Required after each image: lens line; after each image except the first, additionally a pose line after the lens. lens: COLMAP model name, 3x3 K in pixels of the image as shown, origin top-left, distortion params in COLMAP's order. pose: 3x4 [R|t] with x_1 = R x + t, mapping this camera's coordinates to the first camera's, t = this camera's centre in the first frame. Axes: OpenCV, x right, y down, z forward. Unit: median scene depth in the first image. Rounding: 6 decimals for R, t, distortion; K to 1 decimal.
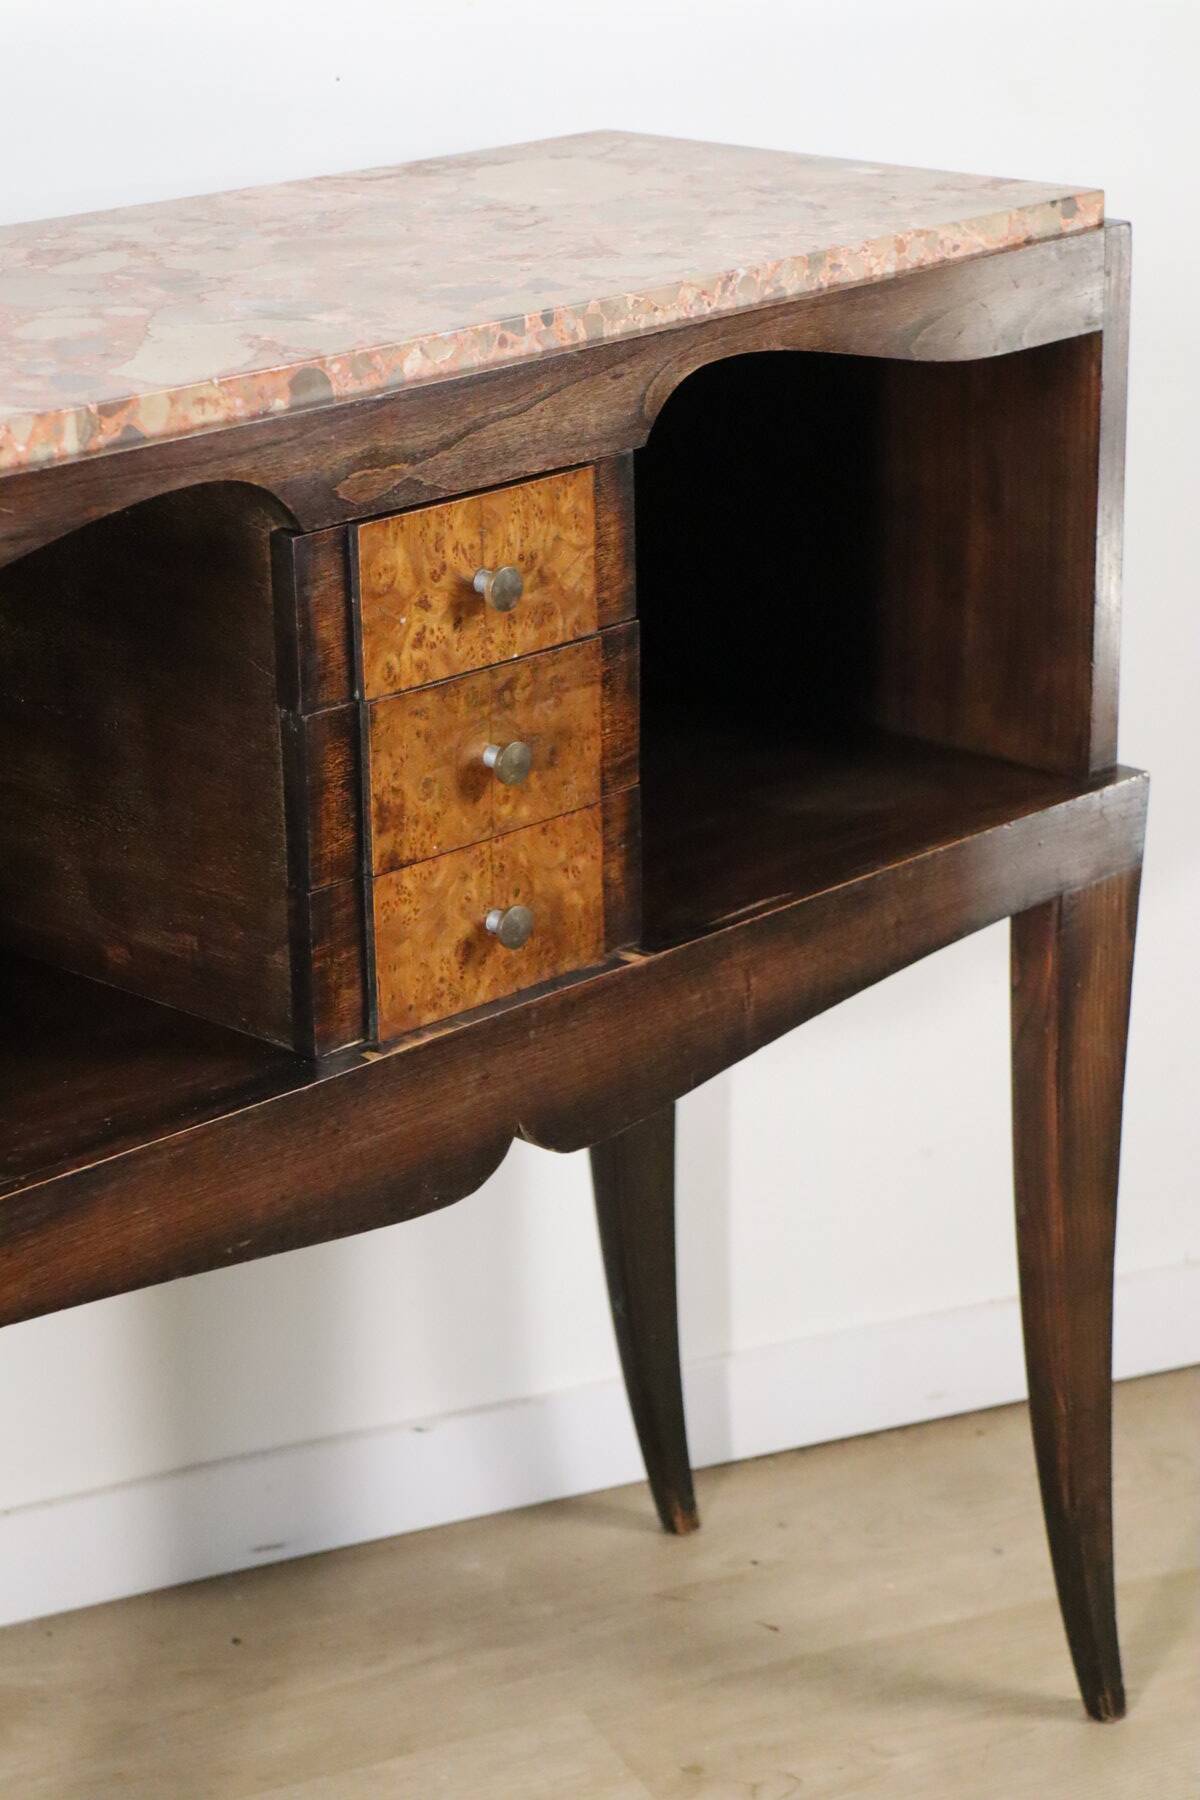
lens RADIAL K [[4055.1, 0, 627.6], [0, 4055.1, 917.1], [0, 0, 1]] dist [0.325209, 0.000000]
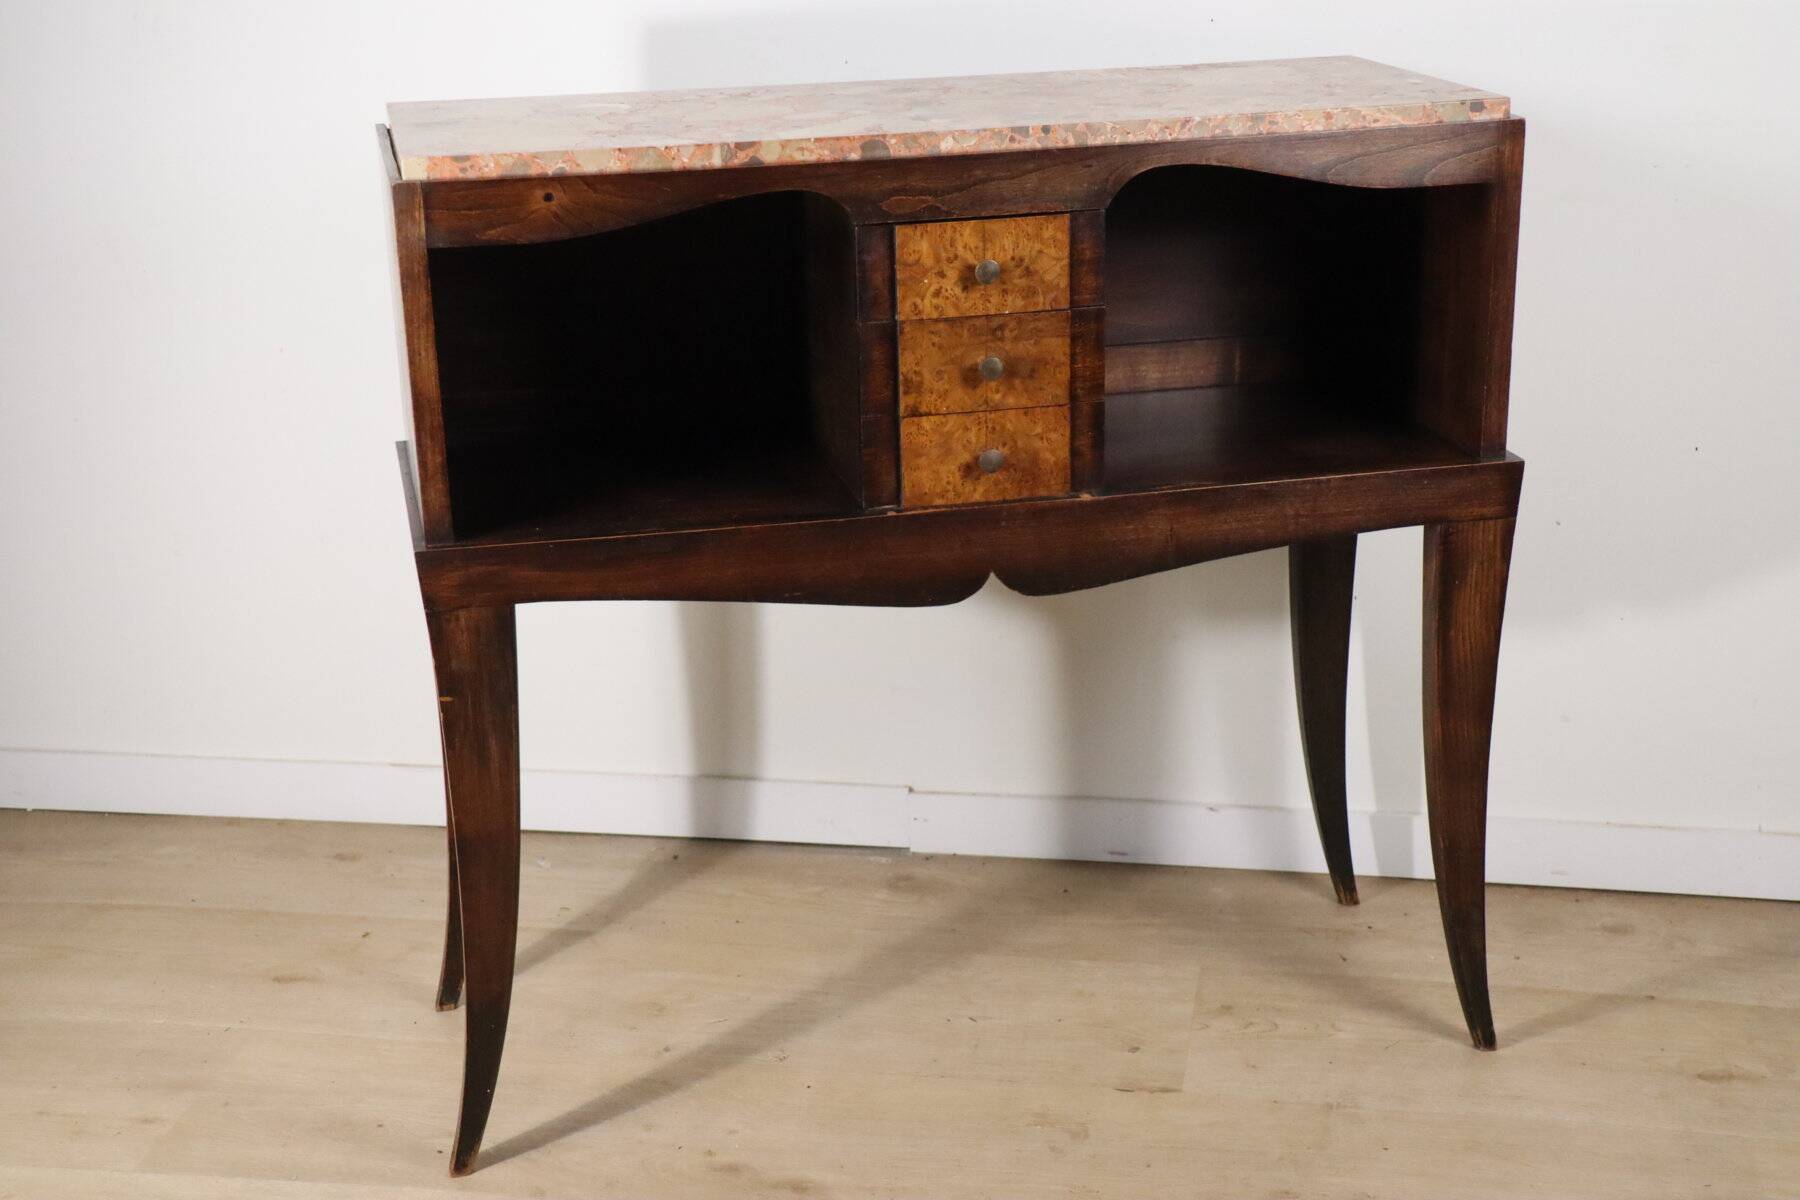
lens RADIAL K [[2574.9, 0, 896.8], [0, 2574.9, 607.5], [0, 0, 1]] dist [0.115720, 0.000000]
pose [[0.830542, 0.170331, -0.530271, 0.572561], [-0.174286, 0.983755, 0.043019, 0.025219], [0.528984, 0.056689, 0.846736, -0.002343]]
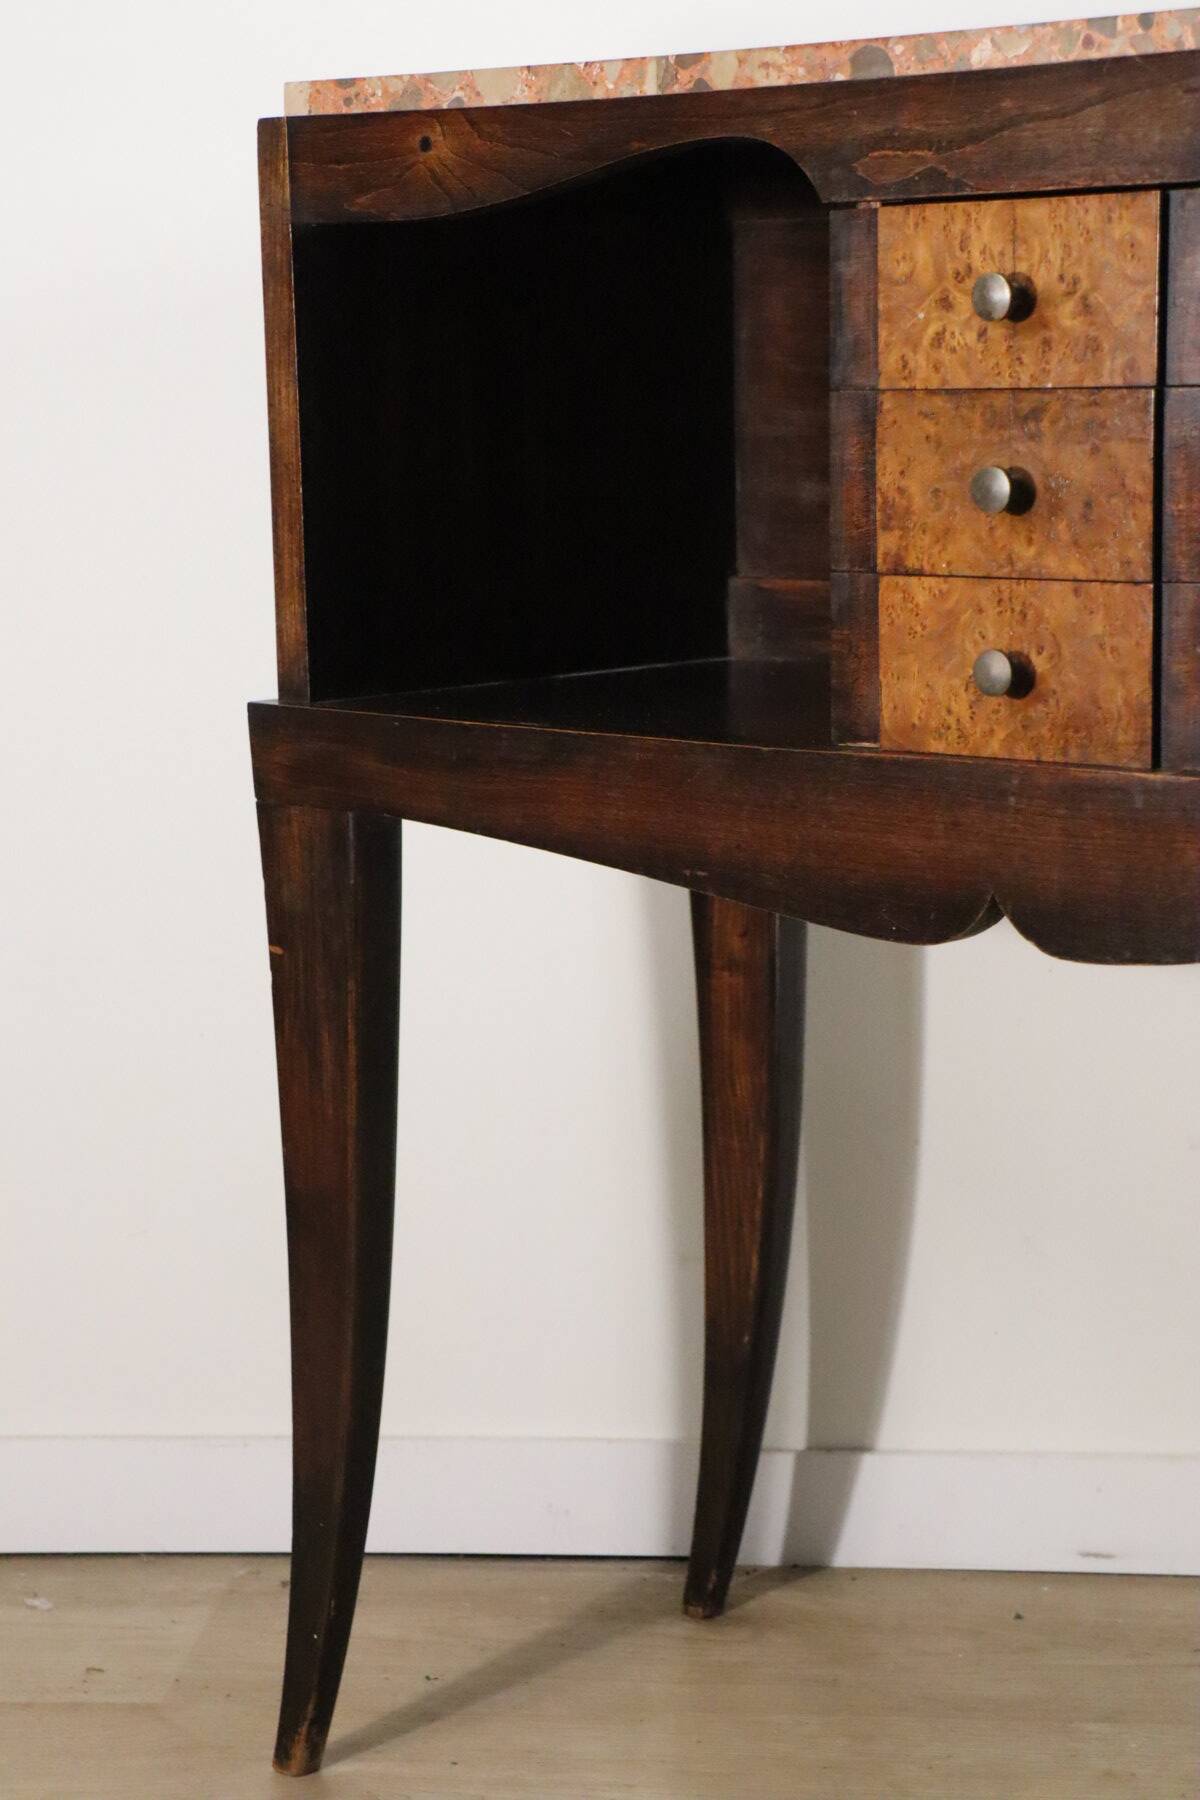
lens RADIAL K [[3879.2, 0, 616.0], [0, 3879.2, 902.5], [0, 0, 1]] dist [0.342116, 0.000000]
pose [[0.033473, 0.158899, -0.986727, 0.889204], [-0.317200, 0.937926, 0.140280, -0.047643], [0.947768, 0.308294, 0.081798, 0.871615]]
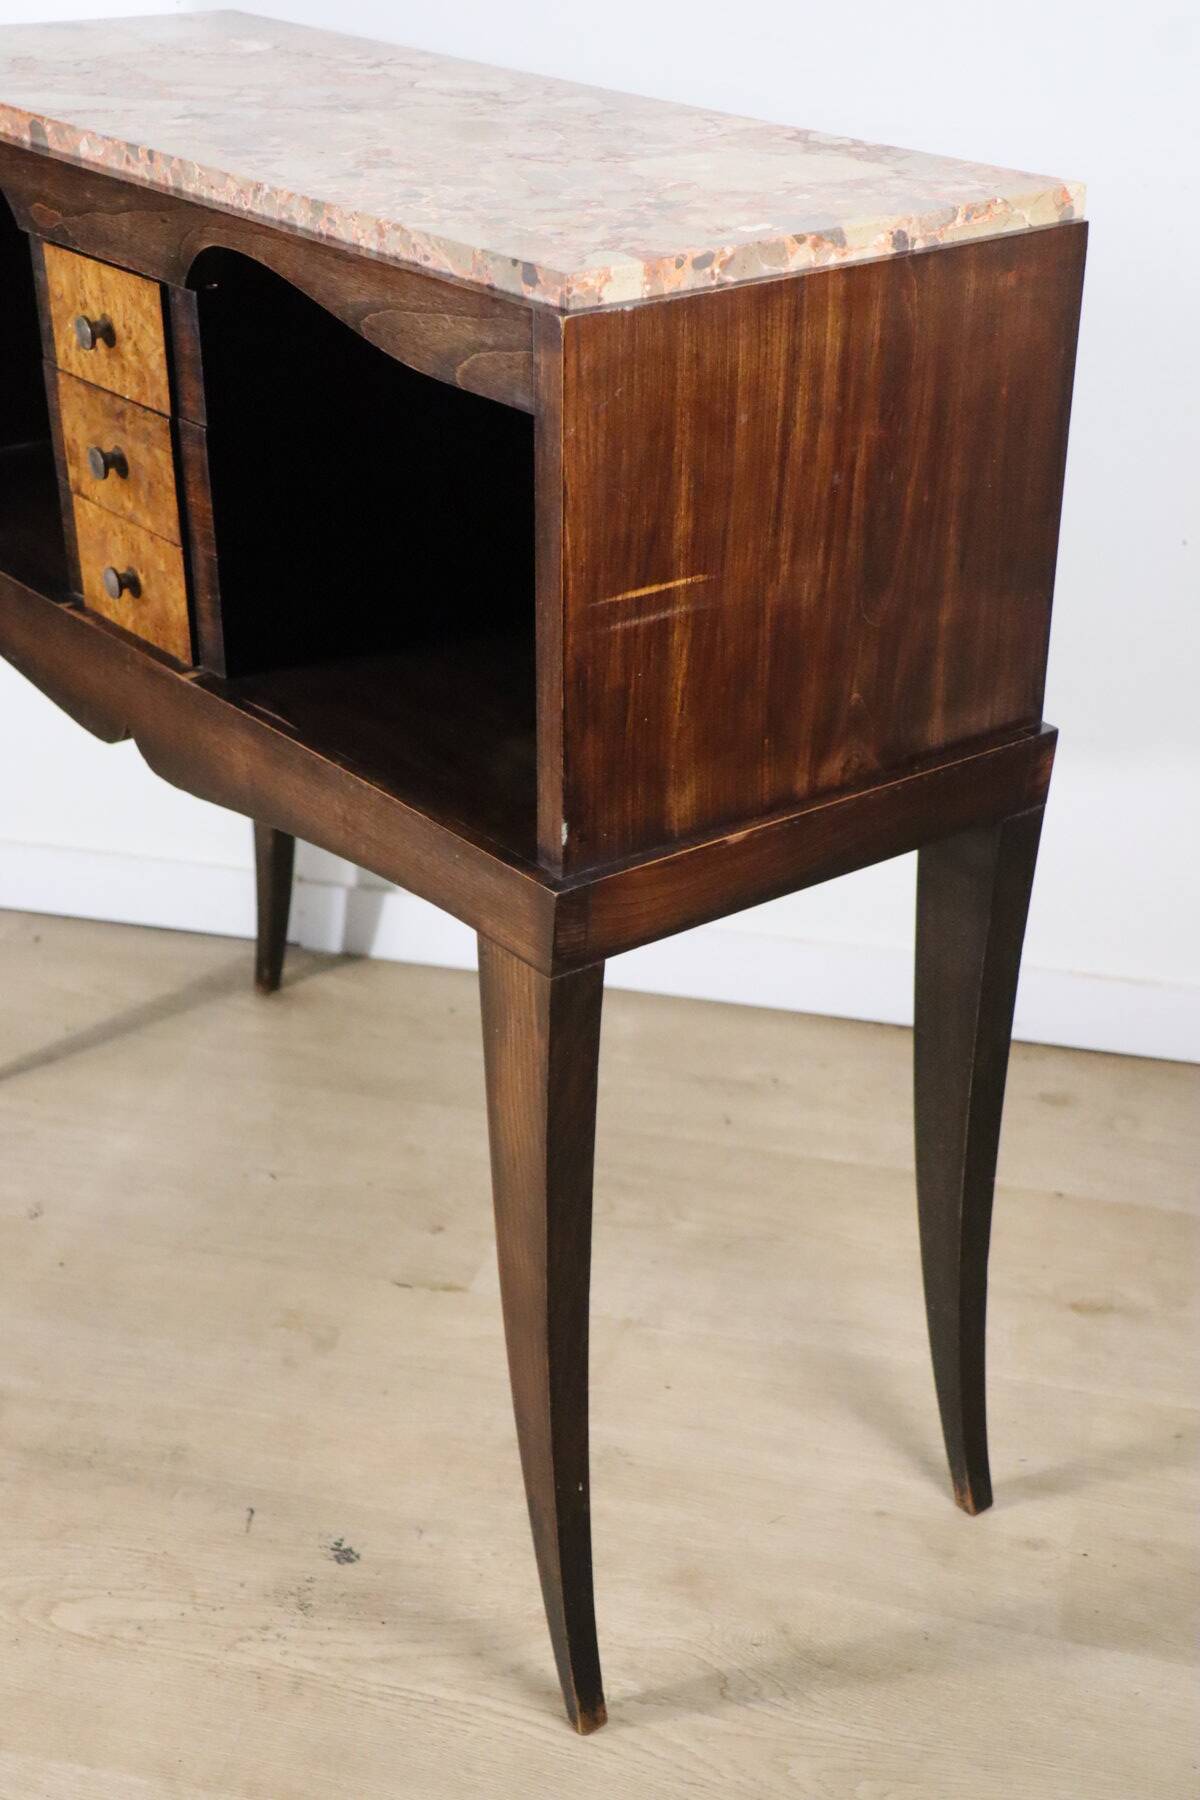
lens RADIAL K [[2462.4, 0, 630.8], [0, 2462.4, 917.3], [0, 0, 1]] dist [0.089913, 0.000000]
pose [[-0.140571, 0.457806, -0.877869, 0.763672], [-0.326021, 0.815818, 0.477651, -0.376624], [0.934853, 0.353347, 0.034574, 1.196811]]
